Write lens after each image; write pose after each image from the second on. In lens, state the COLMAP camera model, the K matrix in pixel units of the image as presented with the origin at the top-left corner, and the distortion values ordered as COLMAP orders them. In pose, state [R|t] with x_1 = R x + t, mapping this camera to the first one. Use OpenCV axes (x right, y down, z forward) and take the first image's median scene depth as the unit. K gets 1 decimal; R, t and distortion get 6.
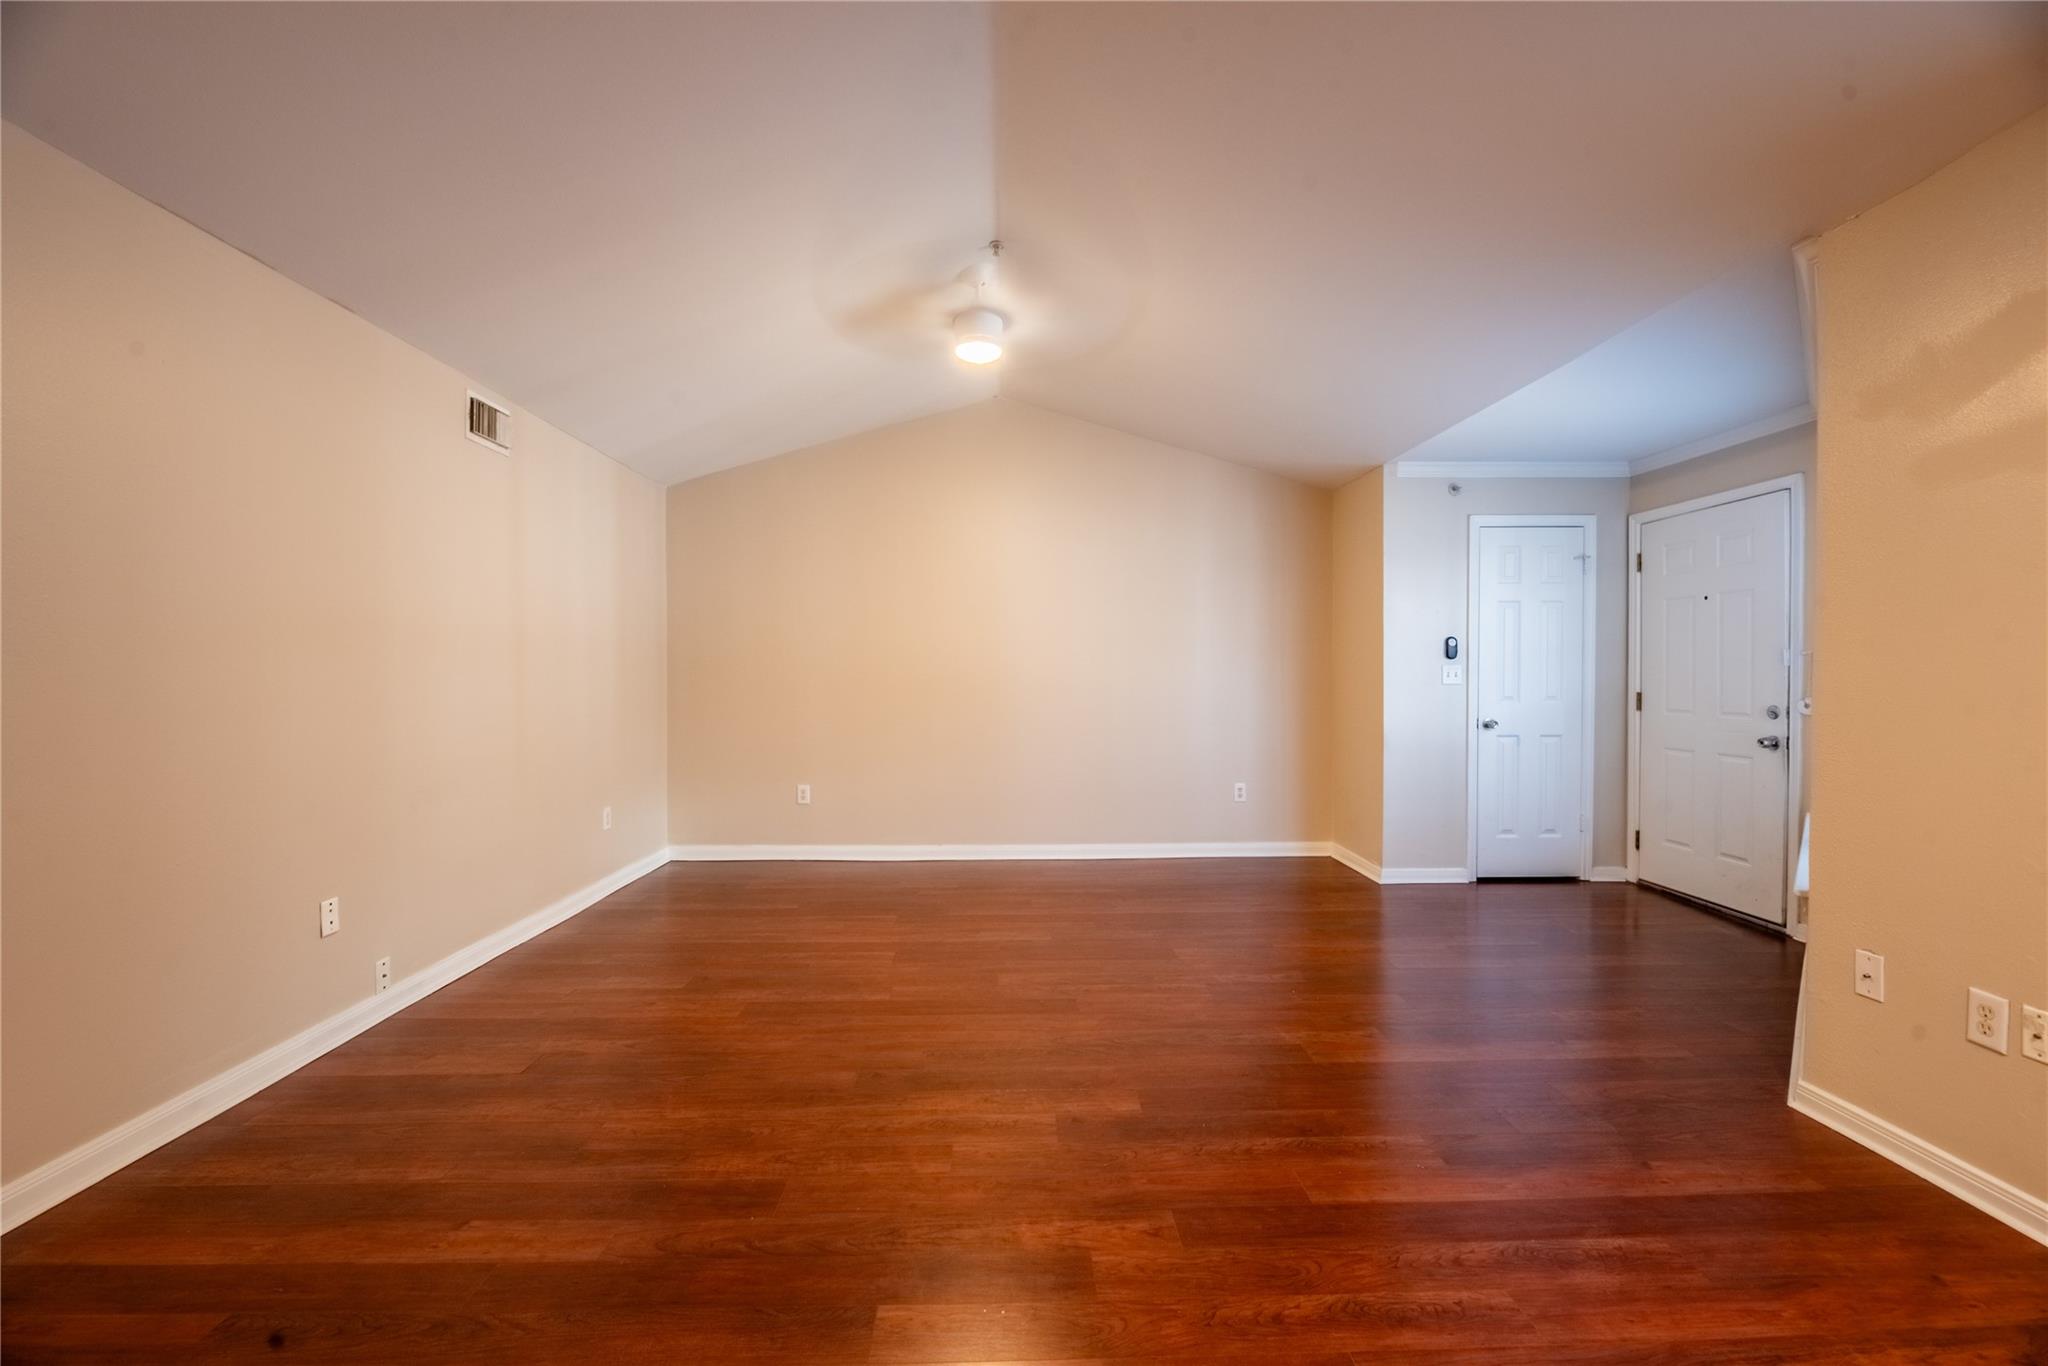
lens RADIAL K [[834.0, 0, 1020.2], [0, 834.0, 683.1], [0, 0, 1]] dist [-0.000364, -0.001974]
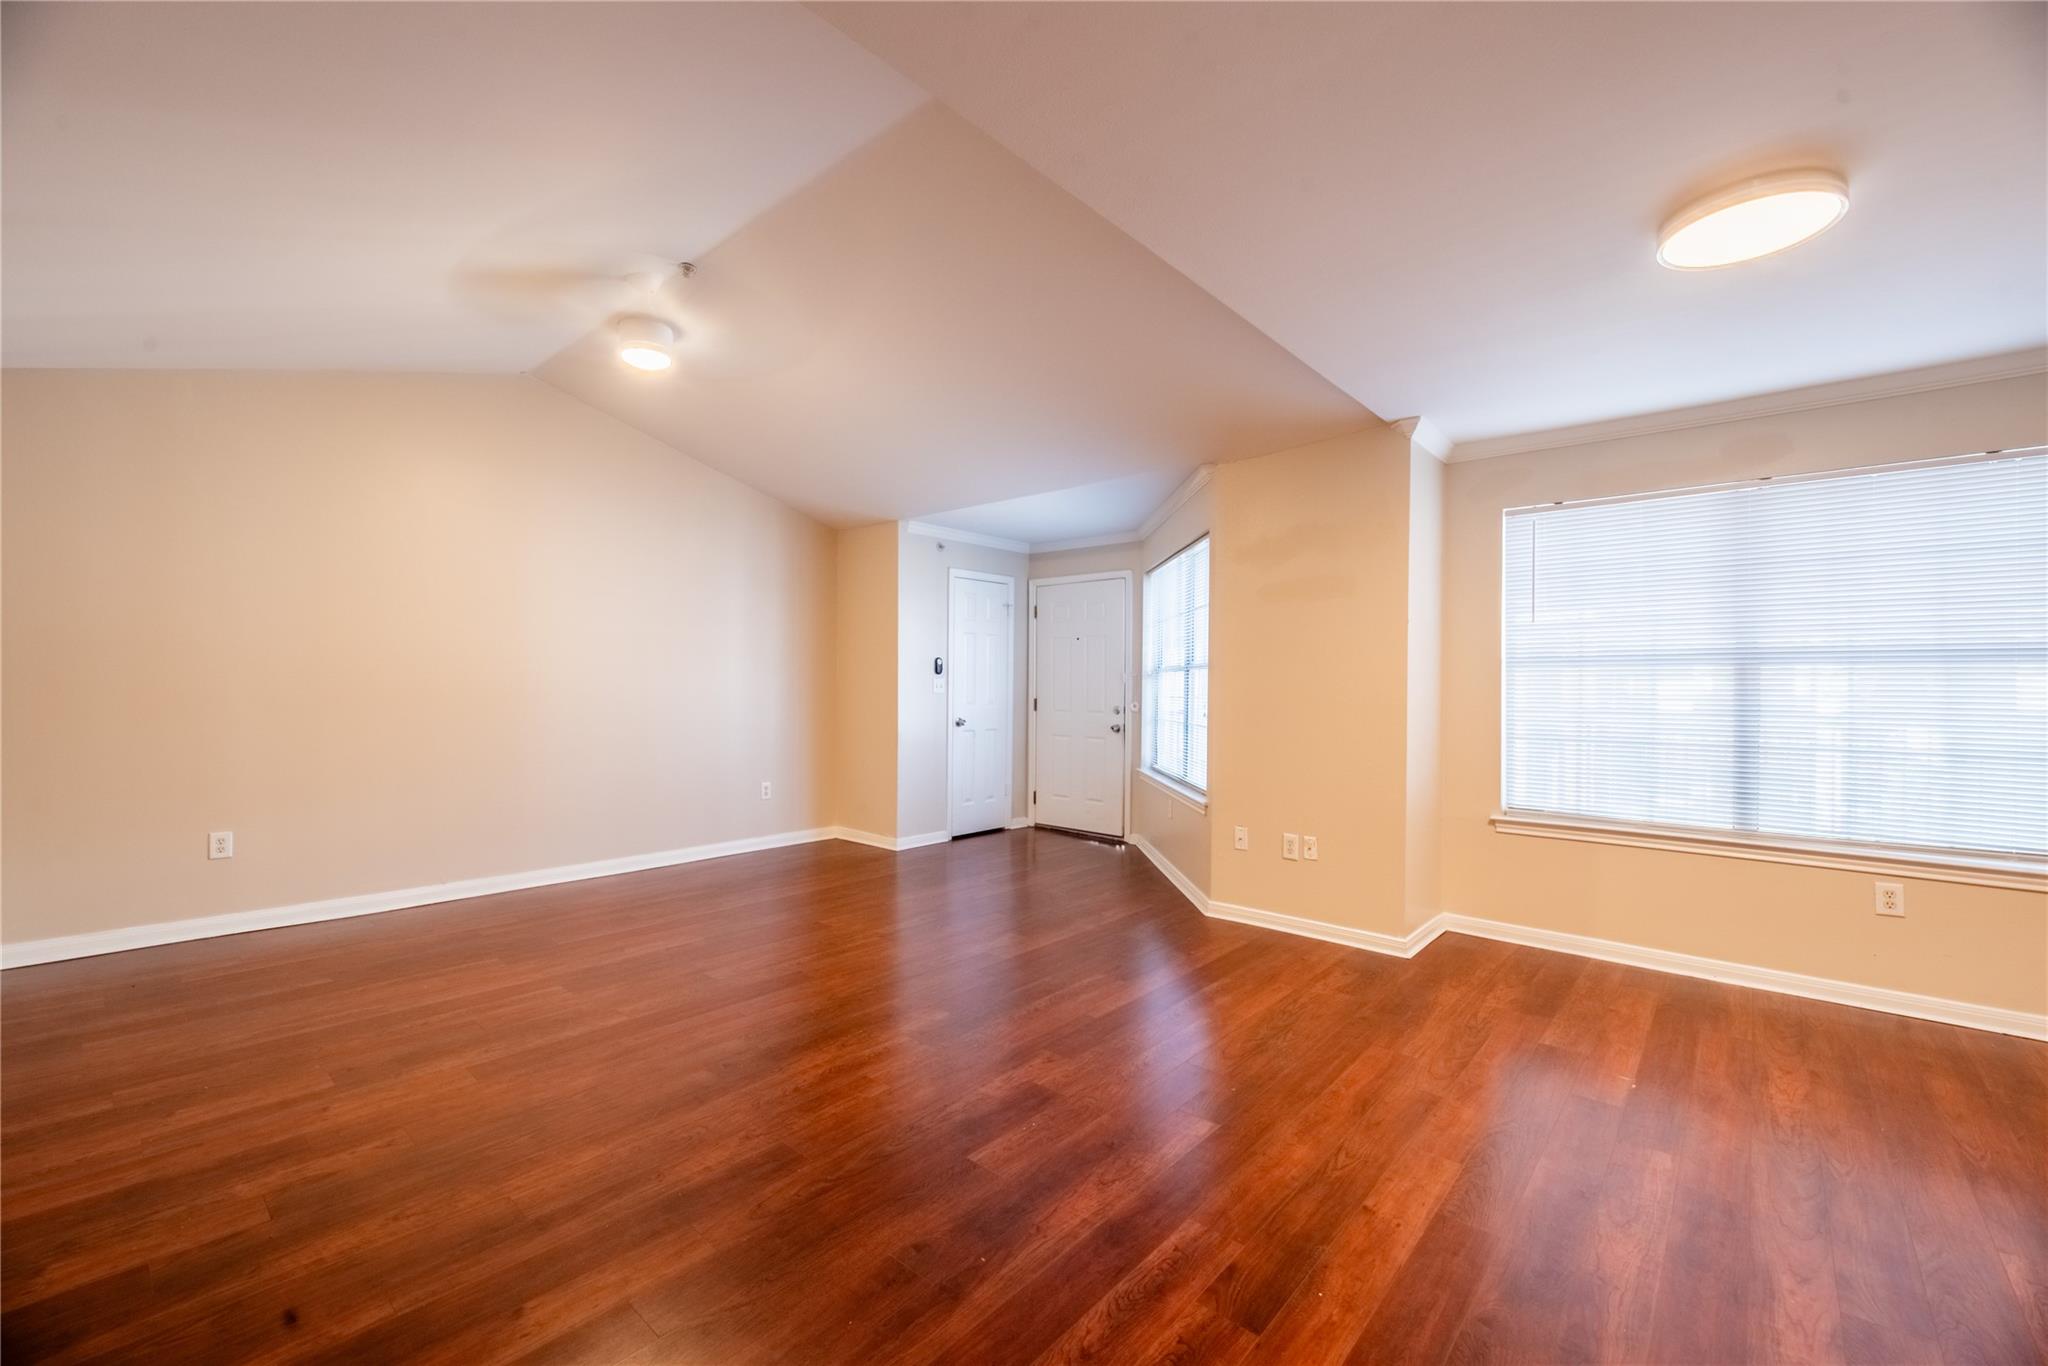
lens RADIAL K [[834.0, 0, 1008.8], [0, 834.0, 678.7], [0, 0, 1]] dist [-0.000364, -0.001974]
pose [[0.687113, 0.012615, 0.726441, -0.402750], [-0.002861, 0.999888, -0.014658, -0.002699], [-0.726545, 0.007993, 0.687072, 0.006283]]
